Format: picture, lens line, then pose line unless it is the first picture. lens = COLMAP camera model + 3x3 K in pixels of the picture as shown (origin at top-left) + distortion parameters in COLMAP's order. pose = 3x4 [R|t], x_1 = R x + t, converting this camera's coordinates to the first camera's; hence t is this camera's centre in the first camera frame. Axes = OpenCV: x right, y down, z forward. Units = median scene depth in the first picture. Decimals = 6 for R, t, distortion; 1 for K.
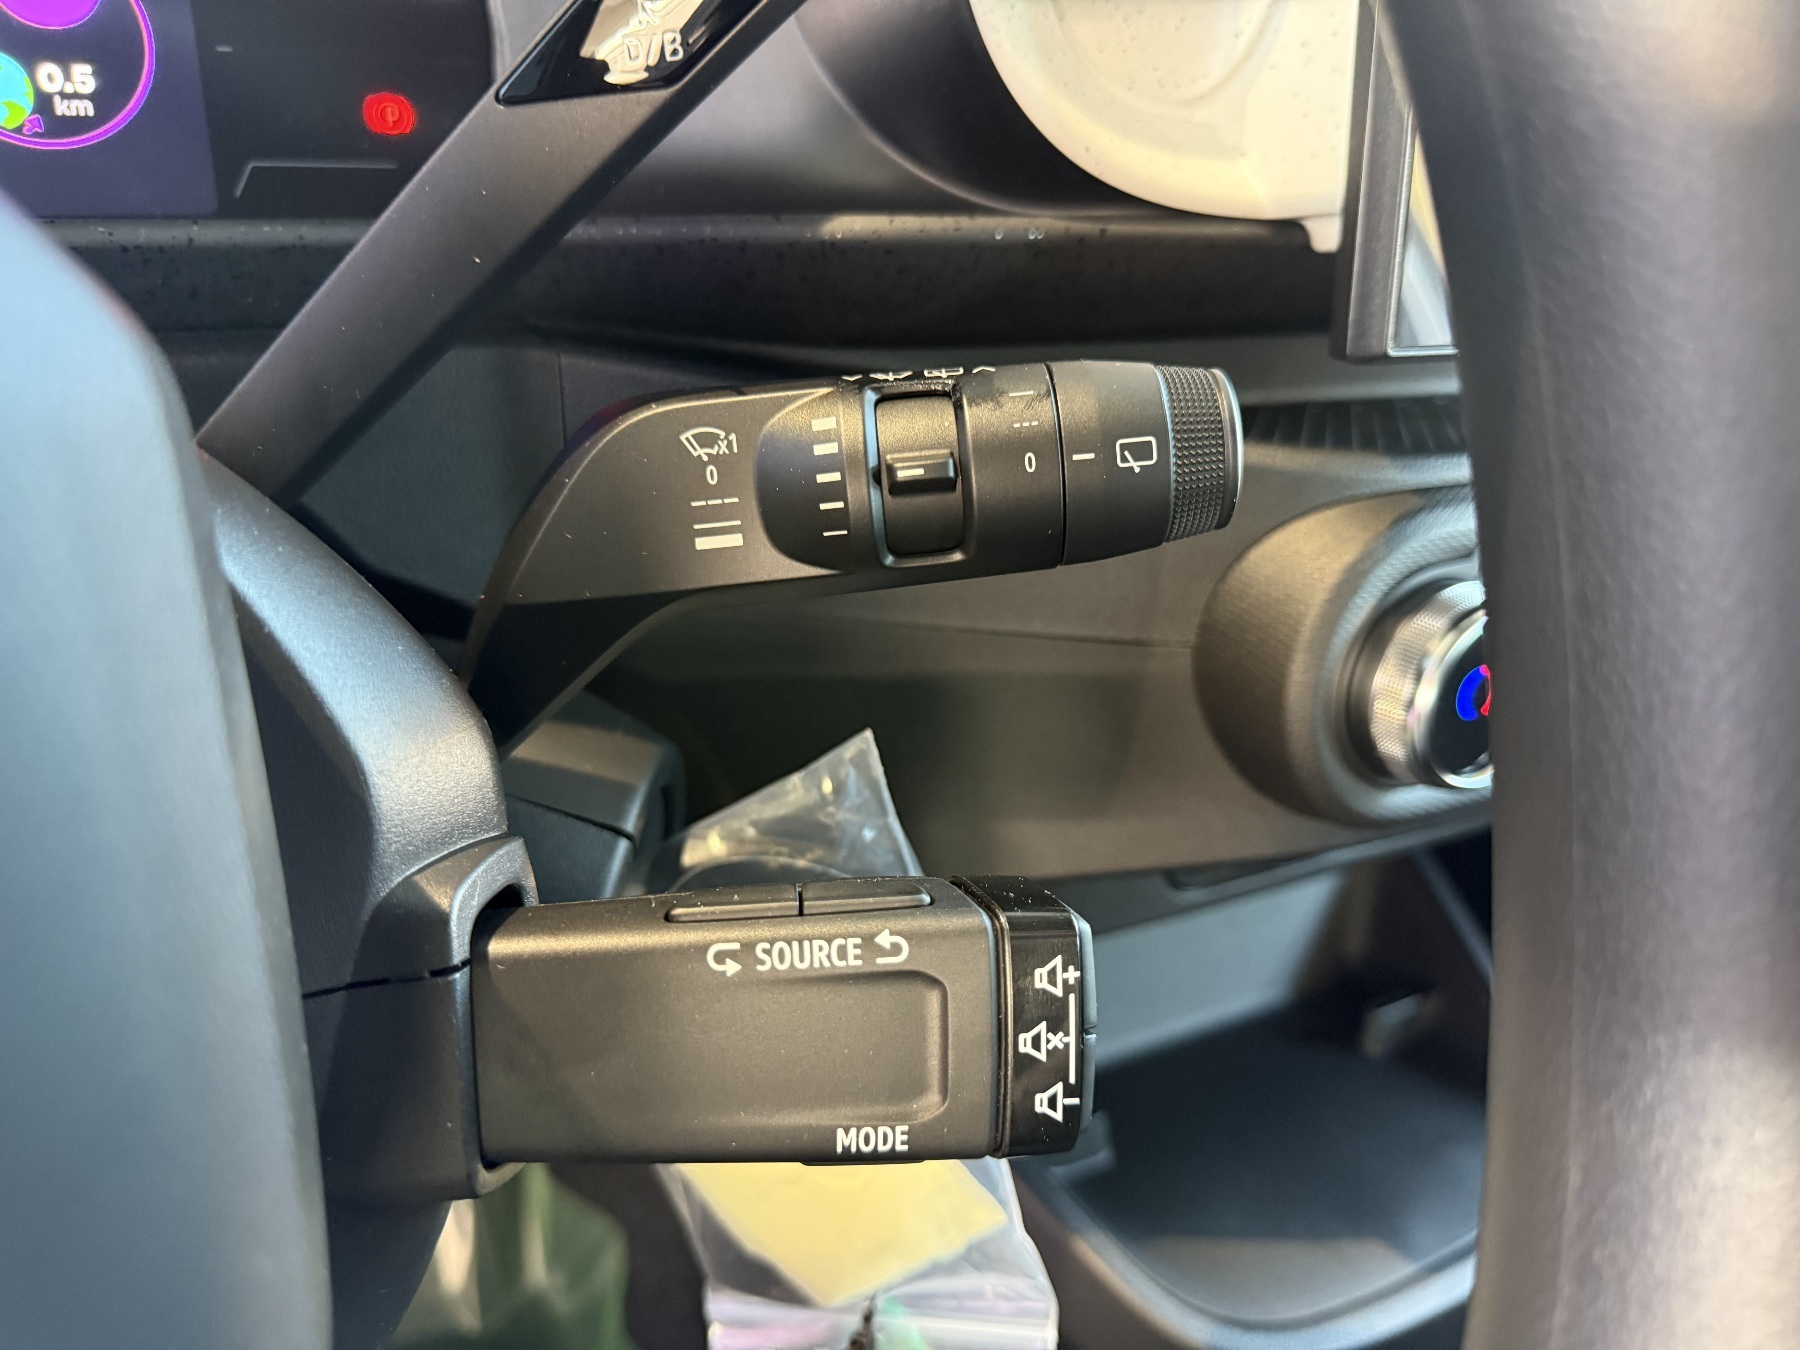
lens RADIAL K [[1290.1, 0, 904.5], [0, 1290.1, 670.6], [0, 0, 1]] dist [0.010978, -0.001962]
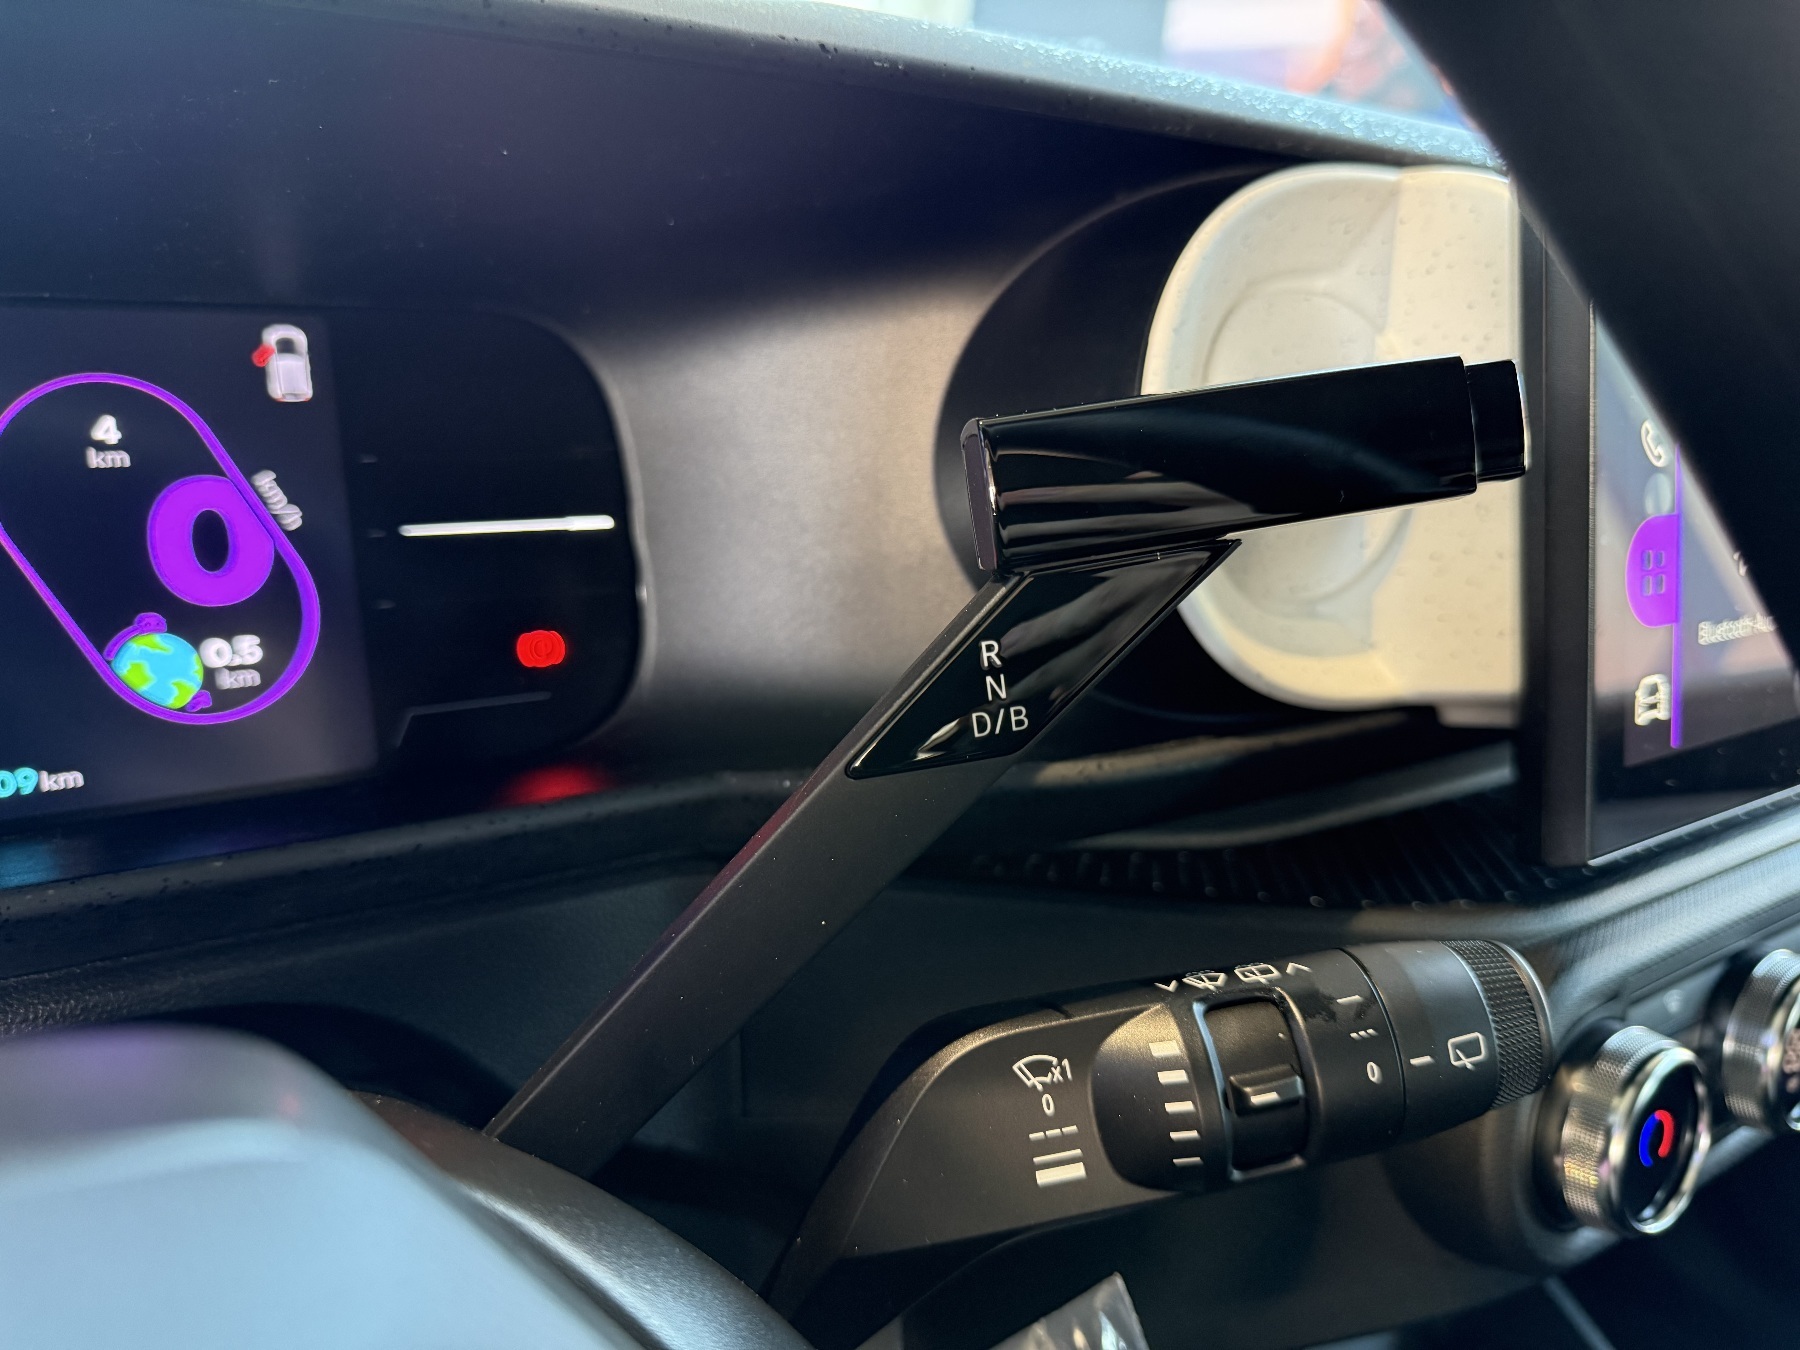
lens RADIAL K [[1290.1, 0, 896.2], [0, 1290.1, 677.5], [0, 0, 1]] dist [0.010978, -0.001962]
pose [[0.992481, -0.065270, 0.103542, -0.344488], [0.083256, 0.980100, -0.180201, -0.302315], [-0.089720, 0.187467, 0.978165, -0.011526]]
